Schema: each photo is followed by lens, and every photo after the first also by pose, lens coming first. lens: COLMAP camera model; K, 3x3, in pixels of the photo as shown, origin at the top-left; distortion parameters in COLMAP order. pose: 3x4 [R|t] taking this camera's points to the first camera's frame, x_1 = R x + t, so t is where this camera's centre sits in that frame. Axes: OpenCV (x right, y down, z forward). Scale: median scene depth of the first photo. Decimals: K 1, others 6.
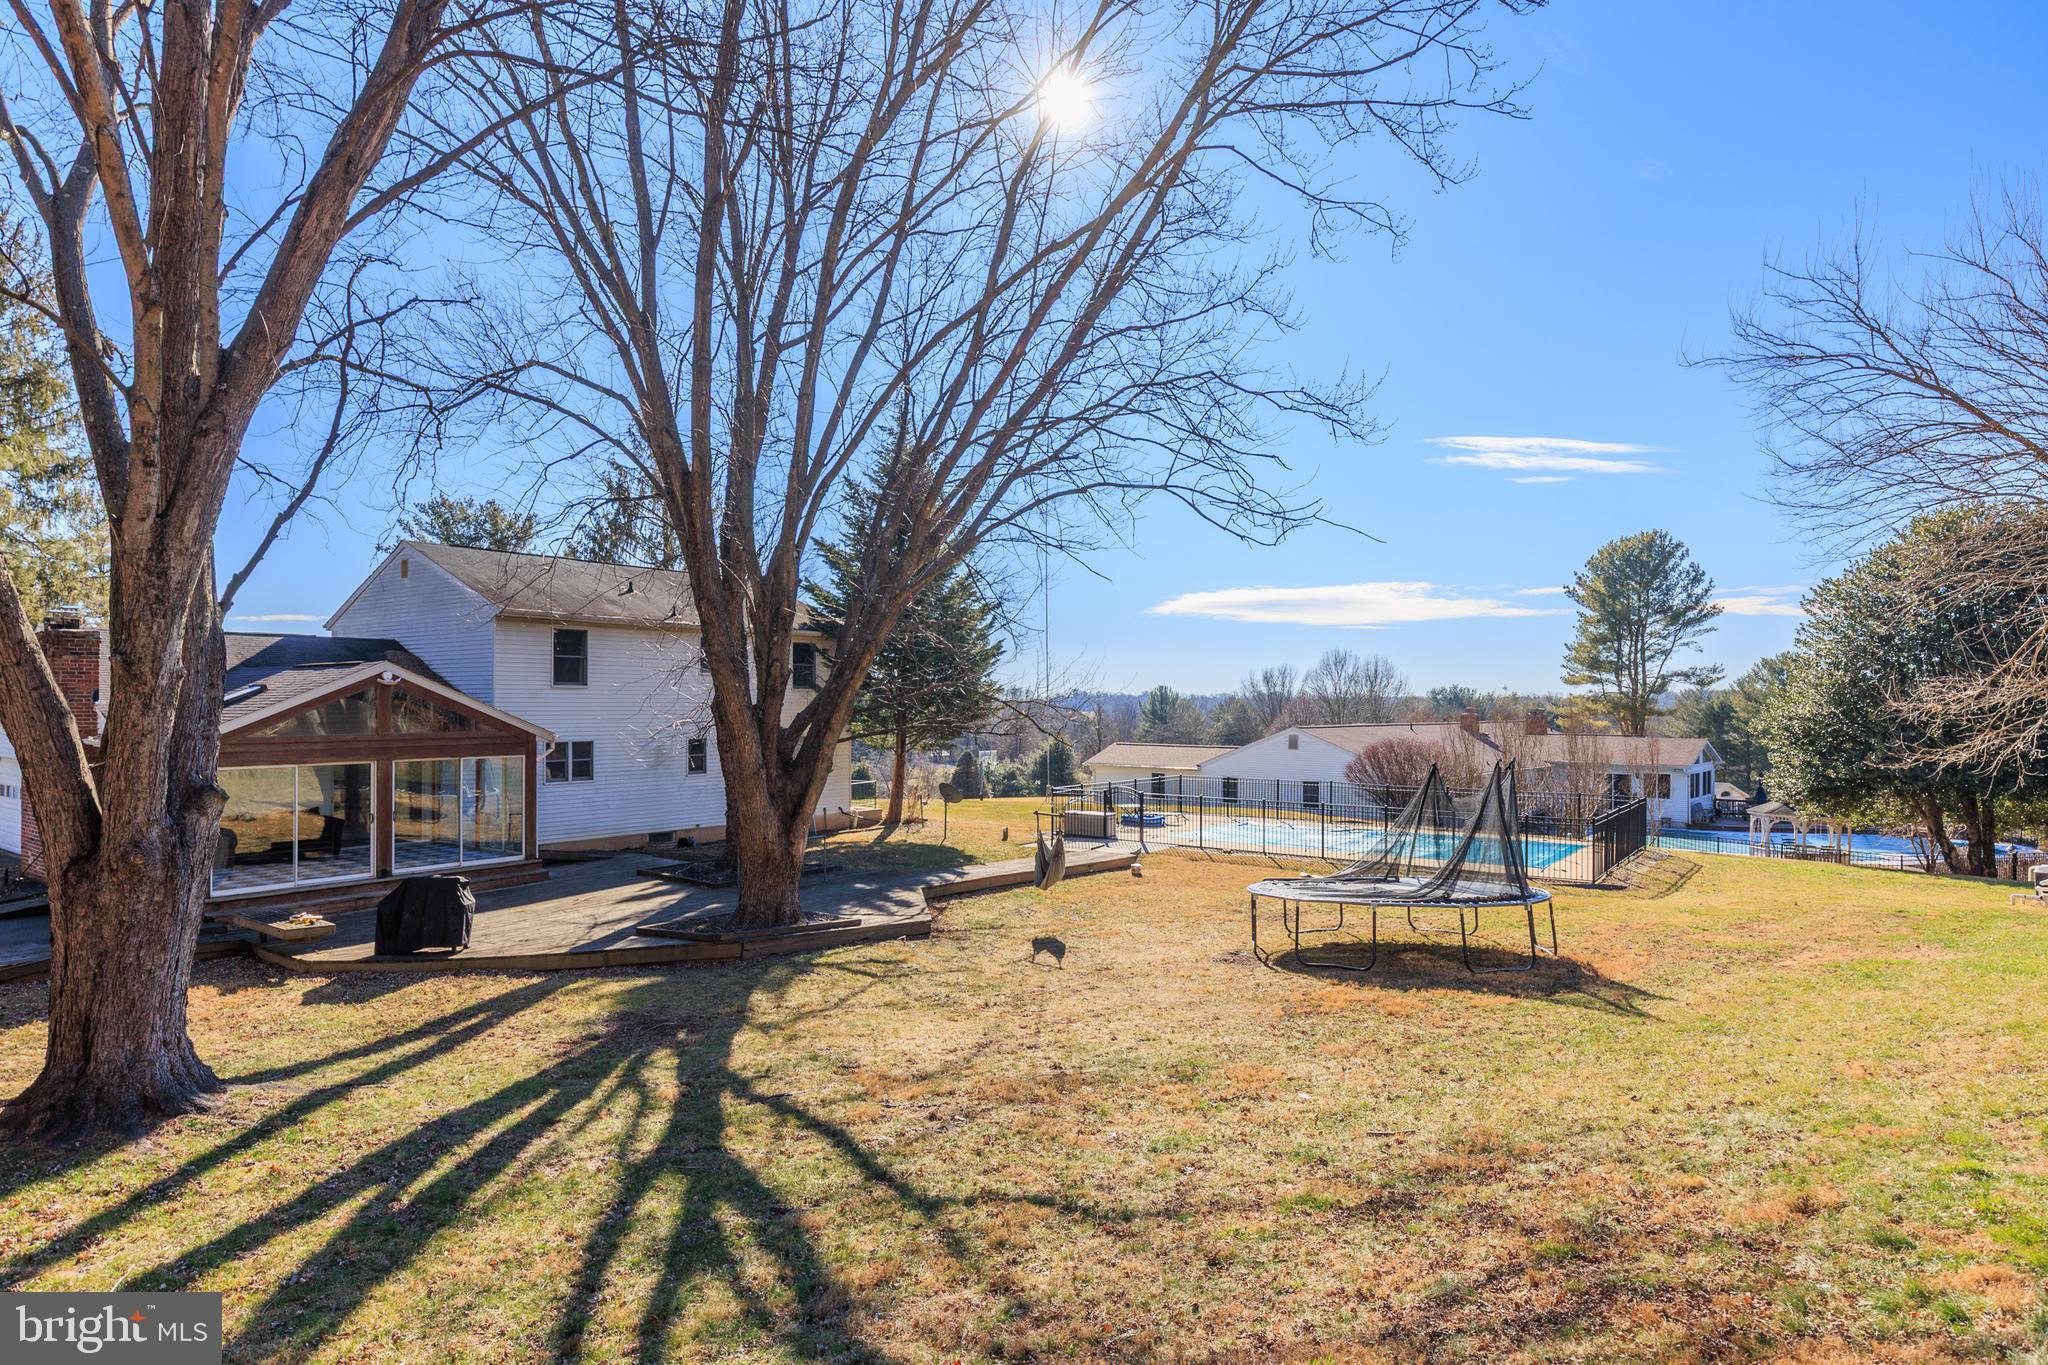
lens RADIAL K [[1122.2, 0, 1018.9], [0, 1122.2, 688.9], [0, 0, 1]] dist [0.001845, 0.000918]
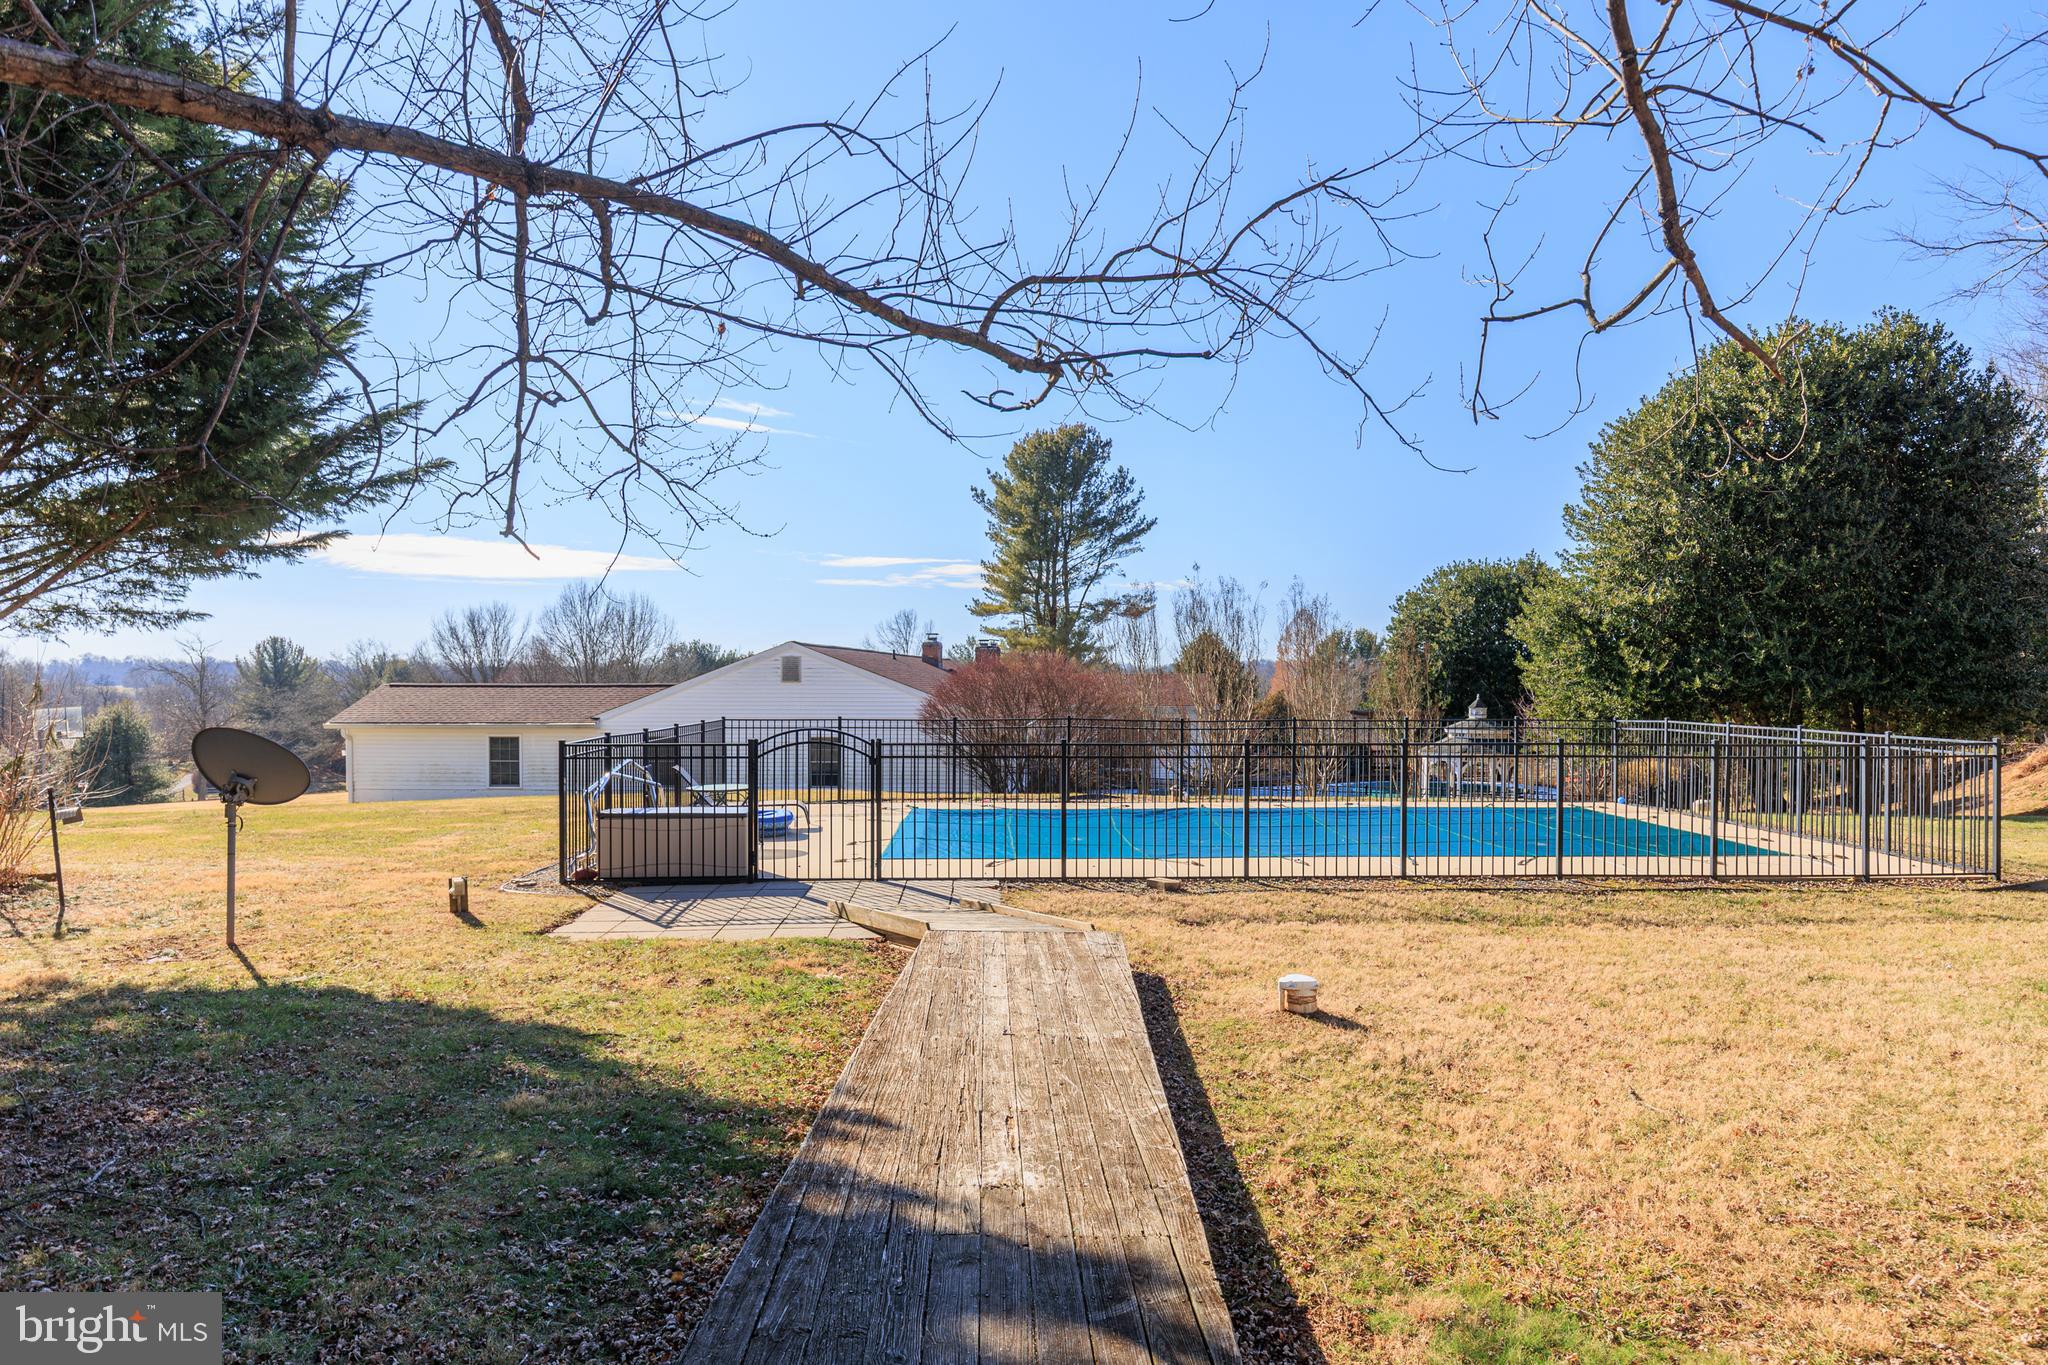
lens RADIAL K [[1324.1, 0, 1035.7], [0, 1324.1, 682.6], [0, 0, 1]] dist [0.009467, -0.000020]
pose [[0.783779, -0.003114, 0.621032, -0.201777], [-0.008423, 0.999842, 0.015644, 0.126110], [-0.620983, -0.017492, 0.783629, 1.173884]]
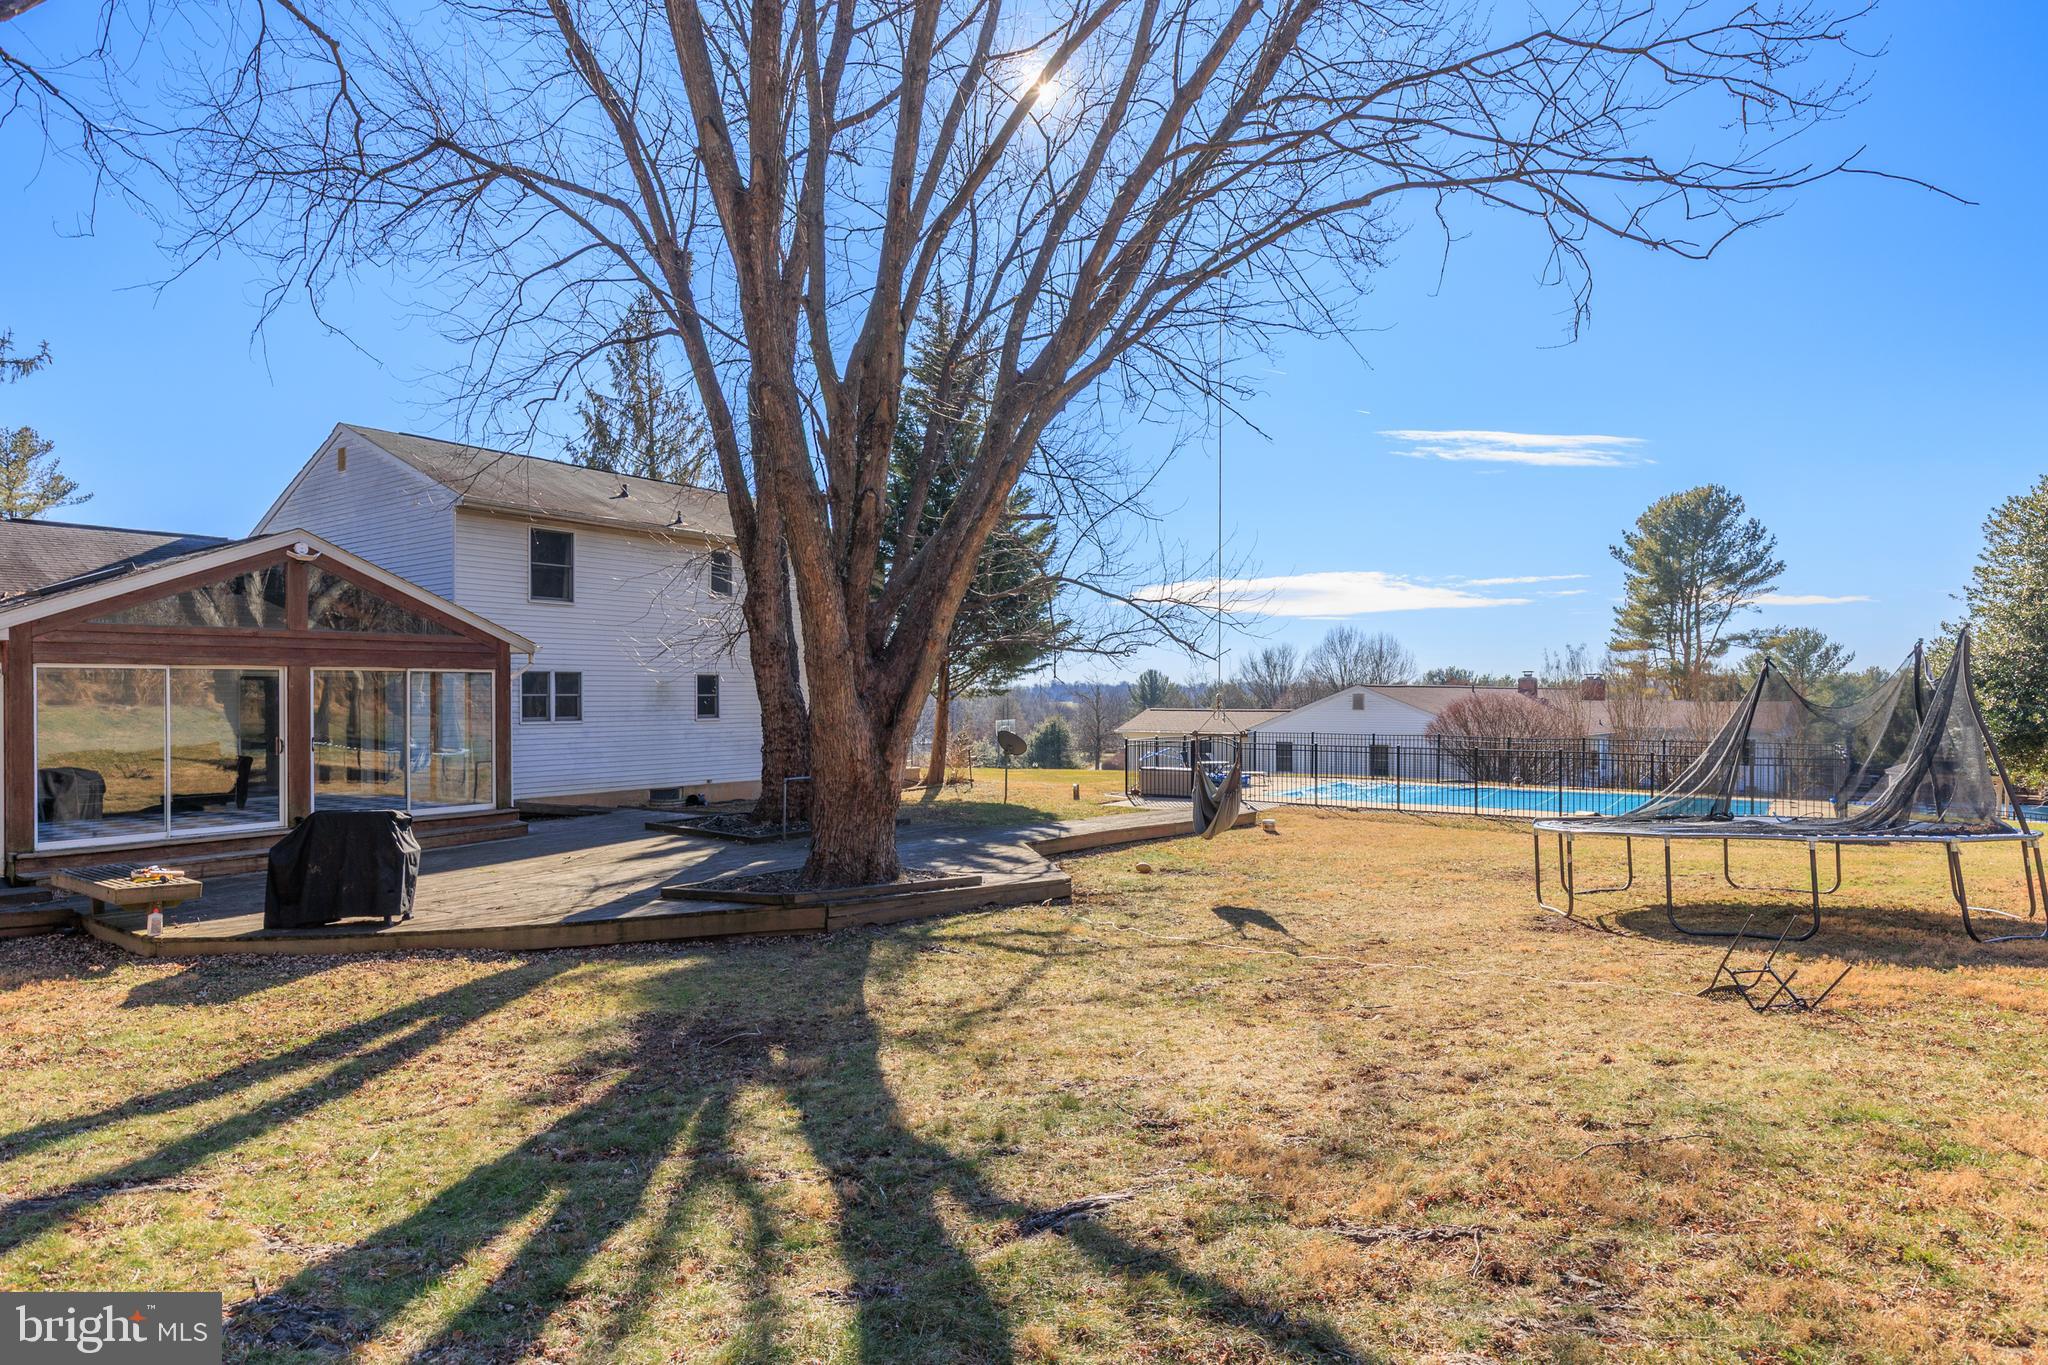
lens RADIAL K [[1122.2, 0, 1022.6], [0, 1122.2, 687.0], [0, 0, 1]] dist [0.001845, 0.000918]
pose [[0.999708, -0.002177, 0.024051, -0.137233], [0.002016, 0.999975, 0.006708, 0.086507], [-0.024065, -0.006657, 0.999688, 0.314152]]
